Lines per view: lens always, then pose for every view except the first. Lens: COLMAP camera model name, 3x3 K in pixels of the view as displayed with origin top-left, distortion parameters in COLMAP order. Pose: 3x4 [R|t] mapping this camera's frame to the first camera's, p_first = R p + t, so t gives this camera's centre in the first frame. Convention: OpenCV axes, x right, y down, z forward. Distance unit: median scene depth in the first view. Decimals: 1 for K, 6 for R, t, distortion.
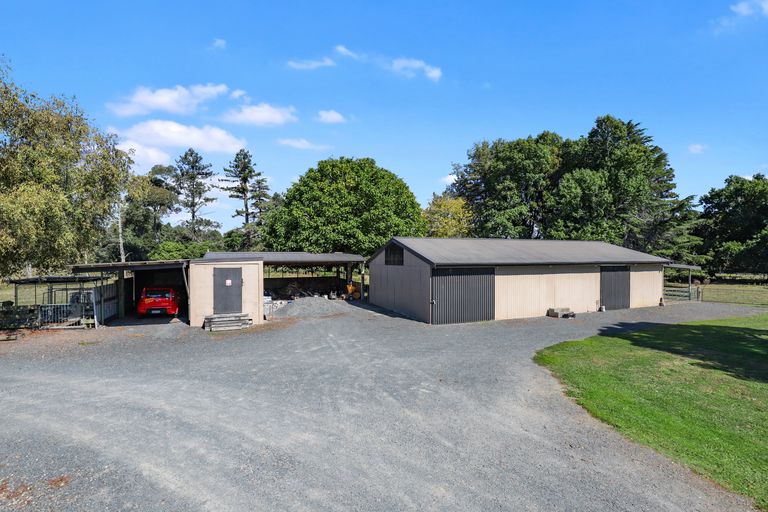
lens RADIAL K [[352.0, 0, 387.6], [0, 352.0, 260.6], [0, 0, 1]] dist [-0.024760, 0.000037]
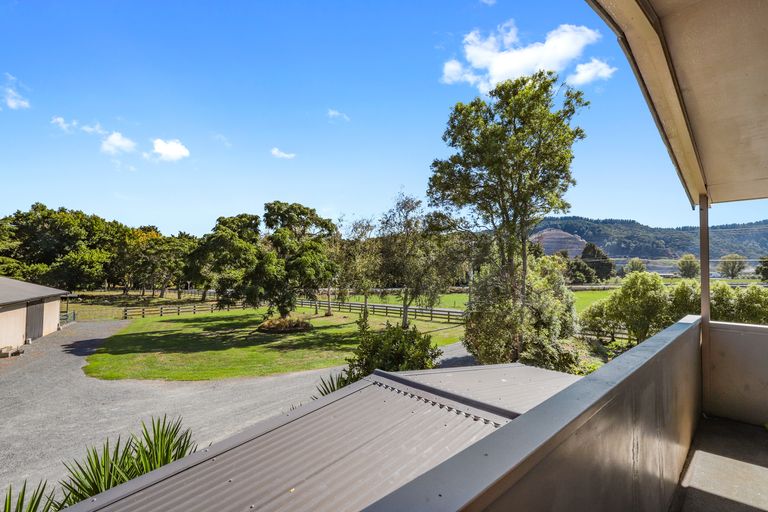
lens RADIAL K [[352.0, 0, 387.6], [0, 352.0, 260.6], [0, 0, 1]] dist [-0.024760, 0.000037]
pose [[-0.110807, 0.032749, 0.993302, -0.564921], [-0.003051, 0.999441, -0.033291, -0.078516], [-0.993837, -0.006719, -0.110645, 0.012498]]
